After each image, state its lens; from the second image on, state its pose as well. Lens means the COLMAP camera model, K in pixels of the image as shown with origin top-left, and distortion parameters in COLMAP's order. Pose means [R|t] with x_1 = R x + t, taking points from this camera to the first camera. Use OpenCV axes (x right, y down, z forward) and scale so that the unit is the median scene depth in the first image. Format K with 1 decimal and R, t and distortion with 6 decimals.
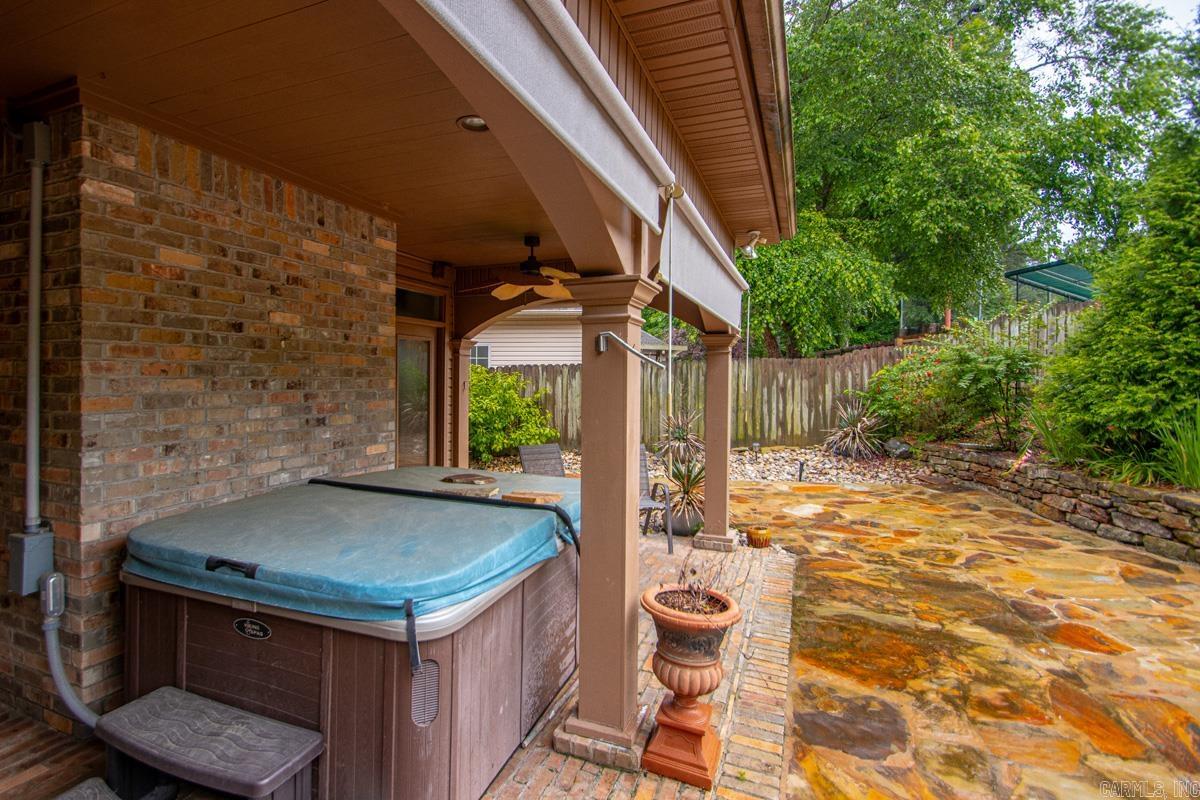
lens RADIAL K [[582.6, 0, 563.2], [0, 582.6, 378.6], [0, 0, 1]] dist [0.025865, -0.022251]
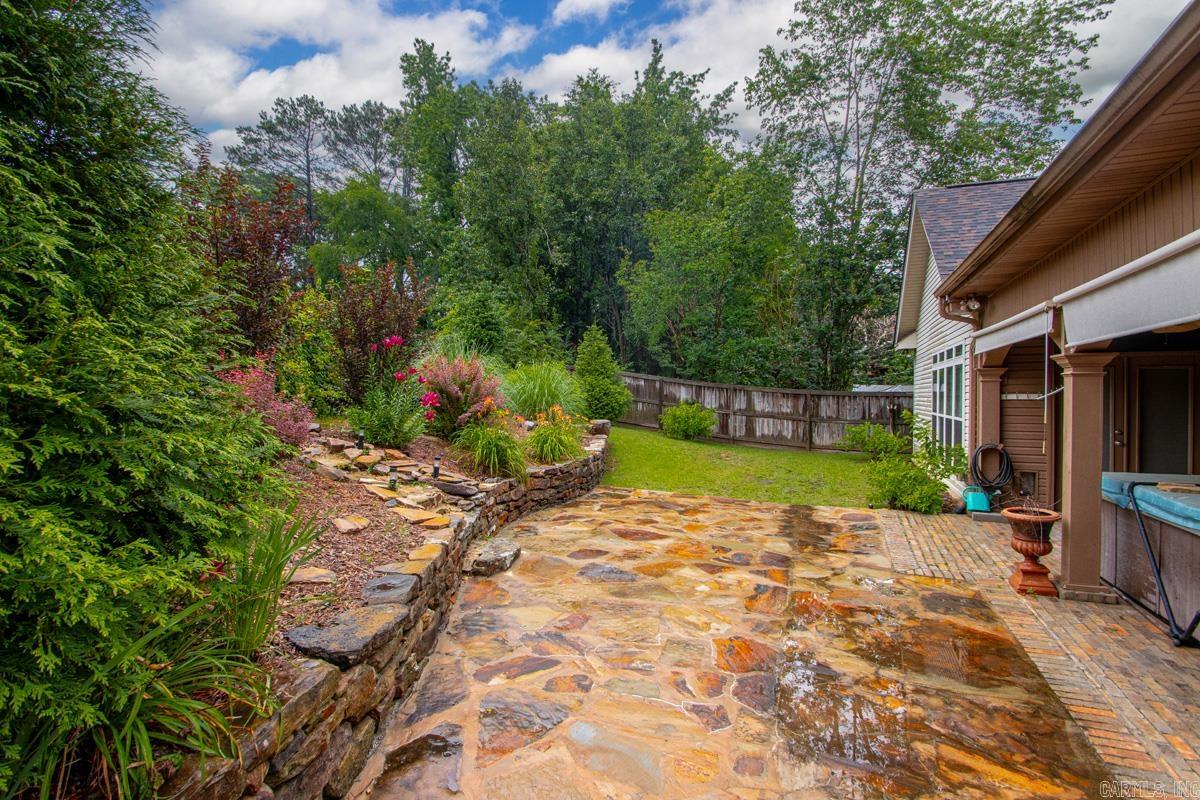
lens RADIAL K [[565.2, 0, 586.7], [0, 565.2, 398.4], [0, 0, 1]] dist [0.020893, -0.021474]
pose [[-0.999685, -0.008134, 0.023740, 1.114832], [-0.007853, 0.999899, 0.011875, -0.019459], [-0.023834, 0.011685, -0.999648, 1.952316]]
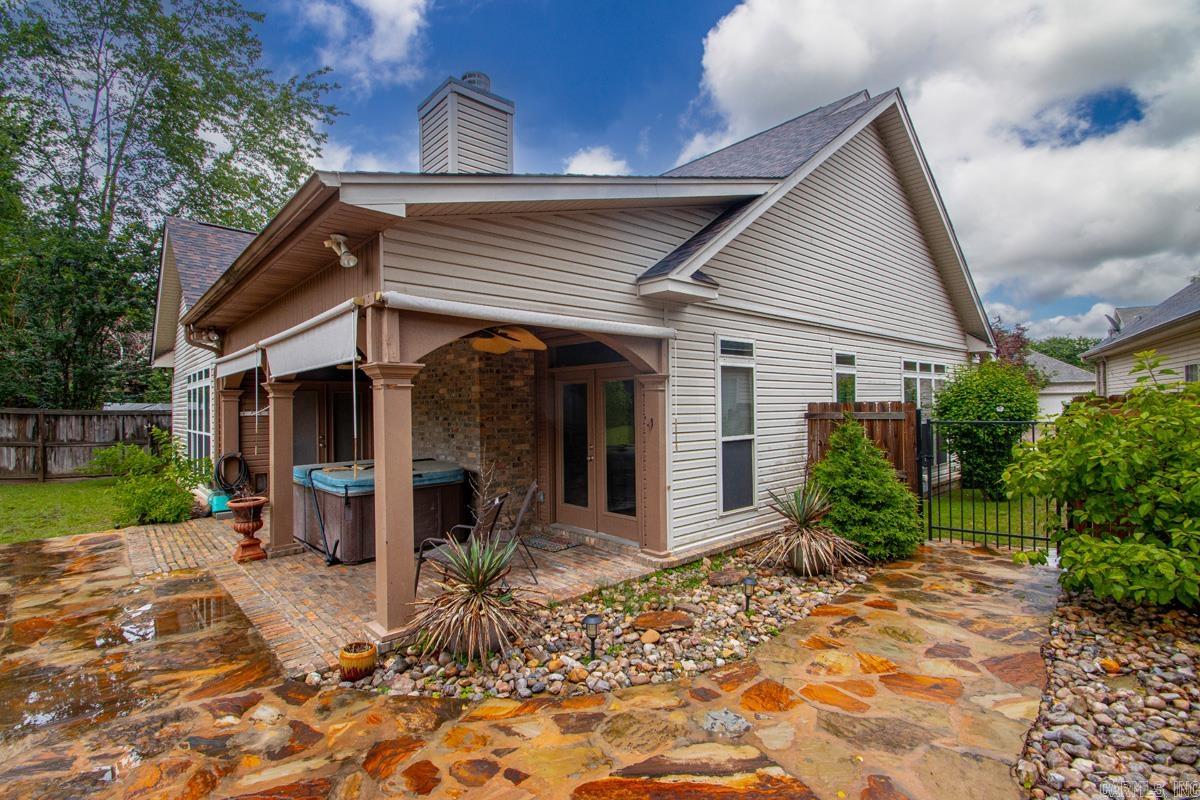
lens RADIAL K [[565.2, 0, 586.7], [0, 565.2, 398.4], [0, 0, 1]] dist [0.020893, -0.021474]
pose [[-0.443148, -0.014297, -0.896334, 1.221588], [0.006846, 0.999790, -0.019331, -0.021111], [0.896422, -0.014703, -0.442957, 2.322197]]
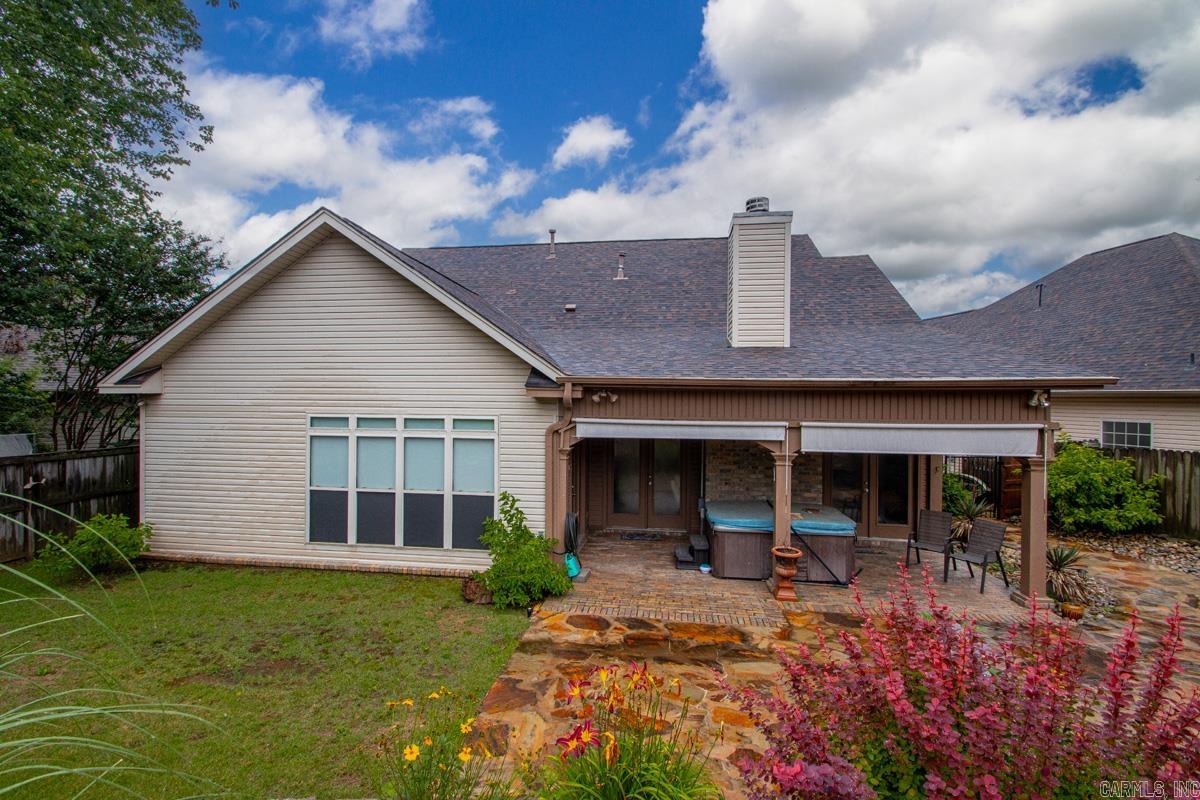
lens RADIAL K [[565.2, 0, 586.7], [0, 565.2, 398.4], [0, 0, 1]] dist [0.020893, -0.021474]
pose [[0.244059, -0.006301, -0.969740, 1.999890], [-0.006023, 0.999950, -0.008013, -0.296759], [0.969742, 0.007796, 0.244009, -0.587532]]
